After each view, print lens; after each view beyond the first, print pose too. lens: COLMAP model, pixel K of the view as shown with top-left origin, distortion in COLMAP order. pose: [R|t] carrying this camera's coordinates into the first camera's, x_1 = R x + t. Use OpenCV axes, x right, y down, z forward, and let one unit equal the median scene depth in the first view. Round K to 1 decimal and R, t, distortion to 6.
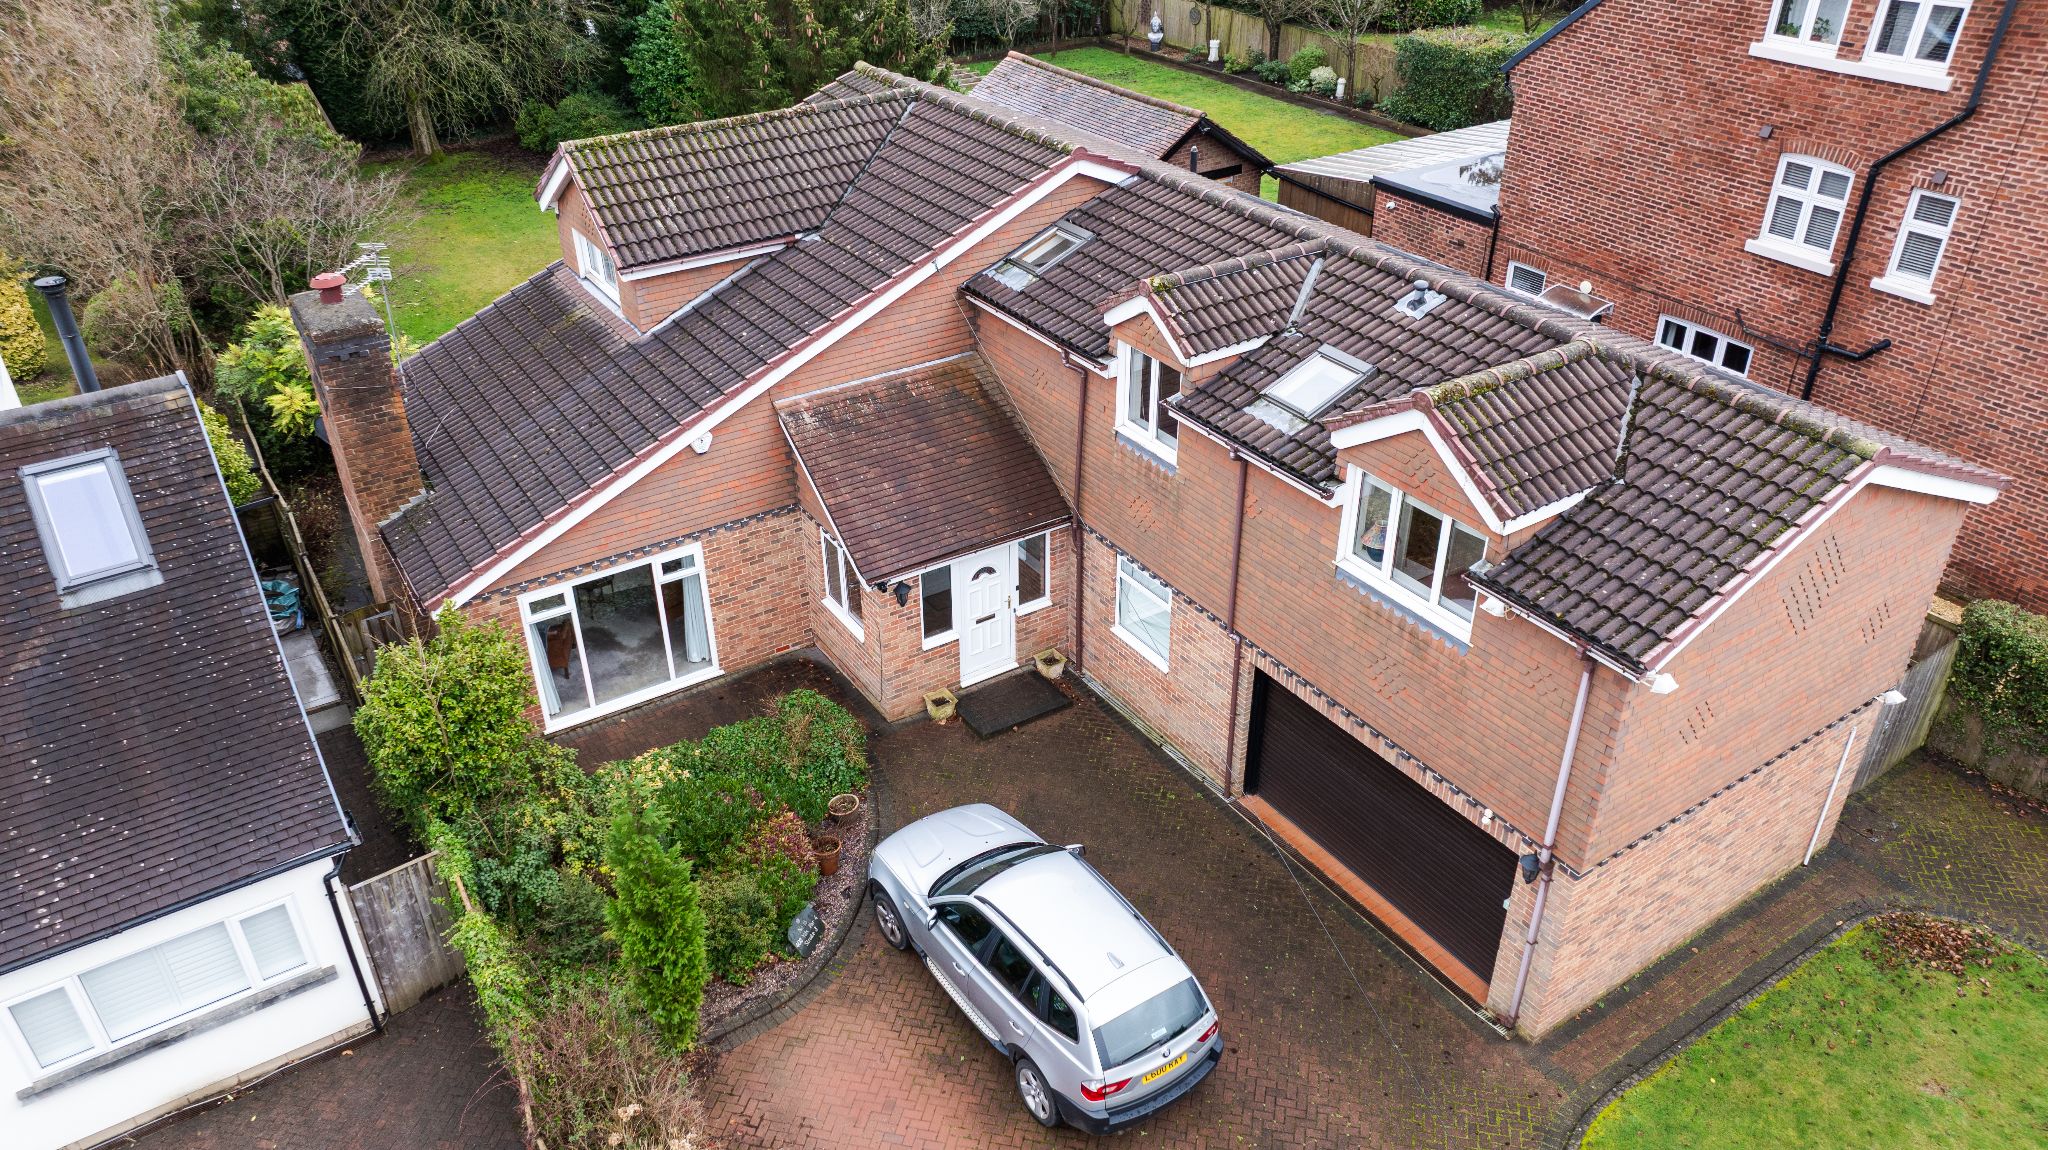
lens RADIAL K [[1442.7, 0, 1032.4], [0, 1442.7, 578.1], [0, 0, 1]] dist [-0.053535, 0.067646]
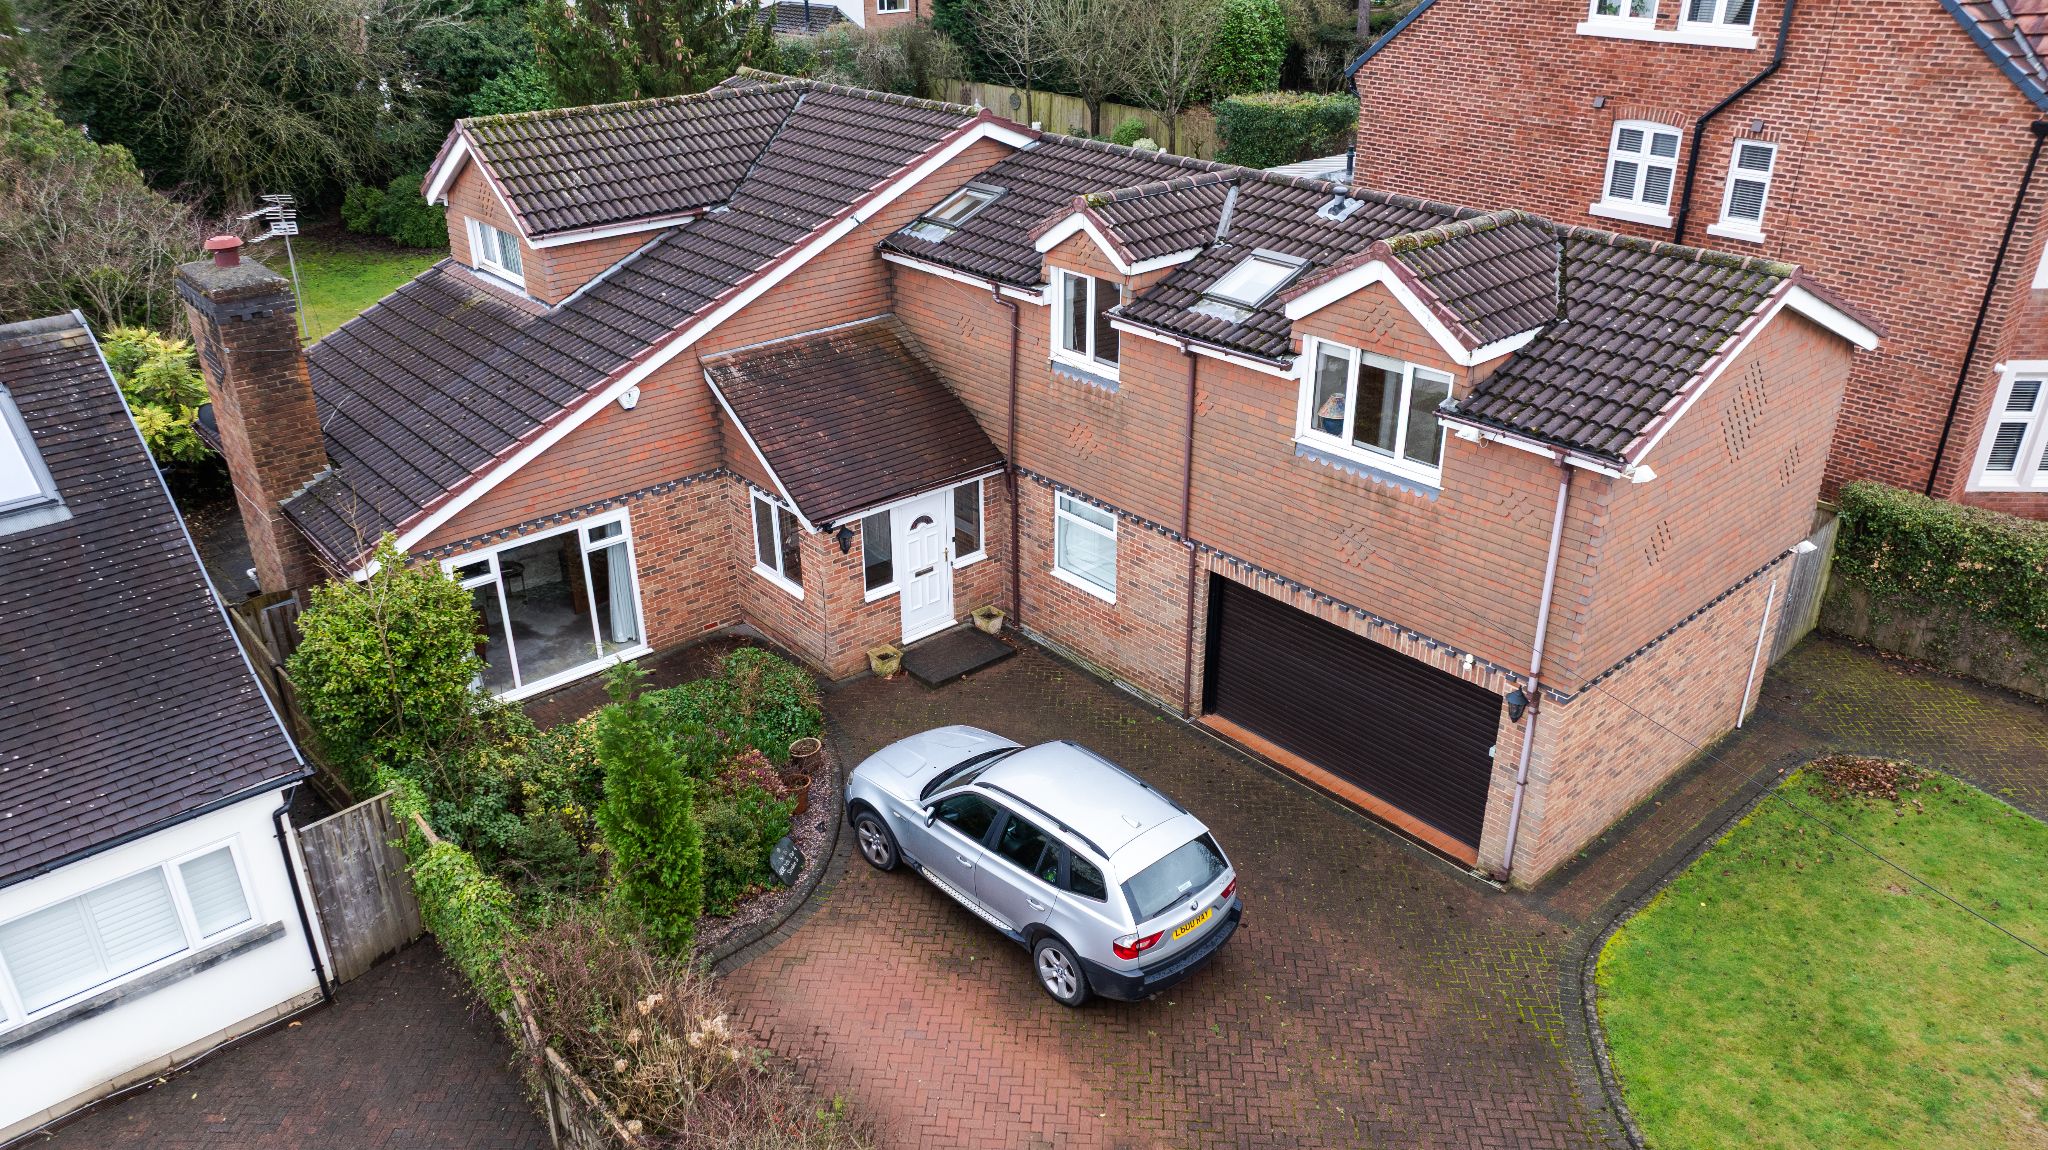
lens RADIAL K [[1442.7, 0, 1032.4], [0, 1442.7, 578.1], [0, 0, 1]] dist [-0.053535, 0.067646]
pose [[0.989601, -0.063469, 0.129078, -0.106554], [0.075252, 0.993224, -0.088558, 0.154588], [-0.122583, 0.097351, 0.987672, 0.016968]]
